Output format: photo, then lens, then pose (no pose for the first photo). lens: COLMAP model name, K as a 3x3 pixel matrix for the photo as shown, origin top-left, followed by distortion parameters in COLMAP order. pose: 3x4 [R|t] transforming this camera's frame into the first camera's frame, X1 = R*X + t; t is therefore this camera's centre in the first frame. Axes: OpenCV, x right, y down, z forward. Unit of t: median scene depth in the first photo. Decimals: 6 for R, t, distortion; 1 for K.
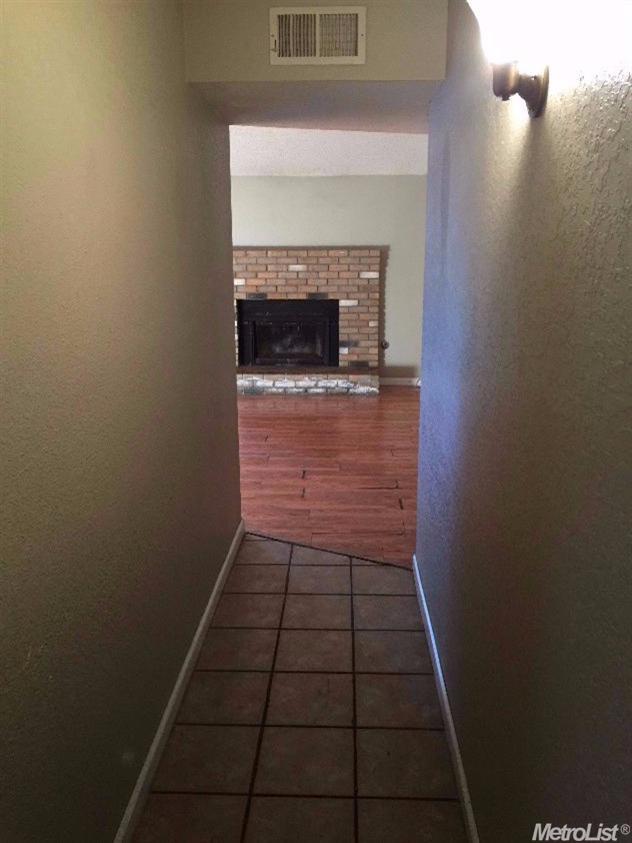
lens RADIAL K [[724.9, 0, 320.9], [0, 724.9, 413.9], [0, 0, 1]] dist [0.049194, 0.024427]
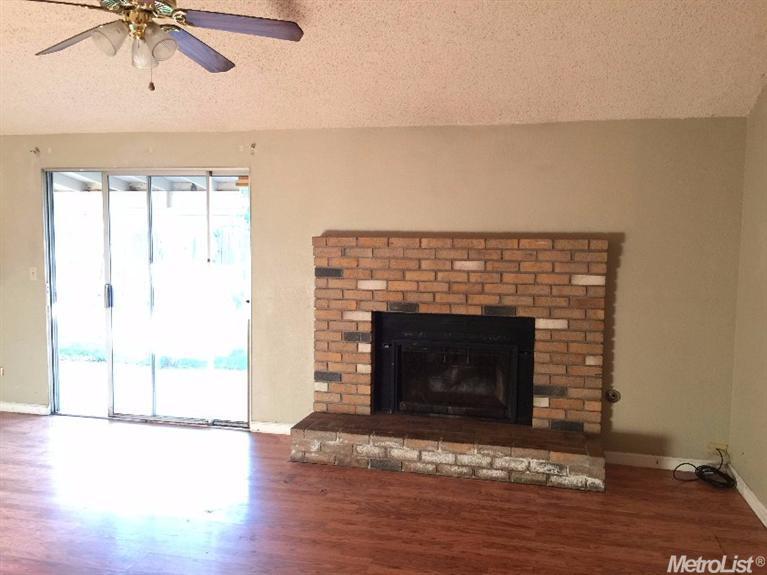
lens RADIAL K [[659.6, 0, 388.9], [0, 659.6, 288.4], [0, 0, 1]] dist [0.049194, 0.024427]
pose [[0.980997, 0.031082, -0.191520, 0.010071], [-0.059449, 0.987761, -0.144202, -0.095378], [0.184694, 0.152847, 0.970838, 0.437129]]
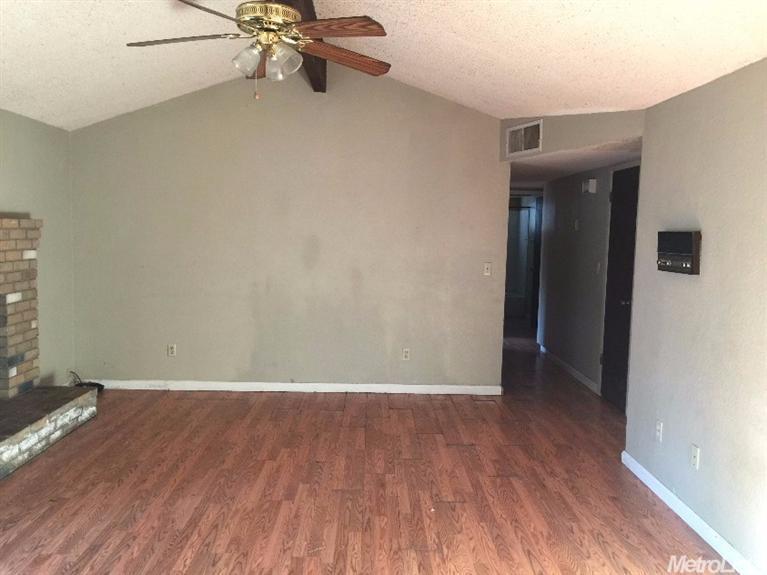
lens RADIAL K [[659.6, 0, 386.8], [0, 659.6, 291.3], [0, 0, 1]] dist [0.049194, 0.024427]
pose [[-0.064504, -0.089456, 0.993900, -0.583214], [0.202638, 0.974050, 0.100820, -0.152489], [-0.977127, 0.207905, -0.044703, 0.703470]]
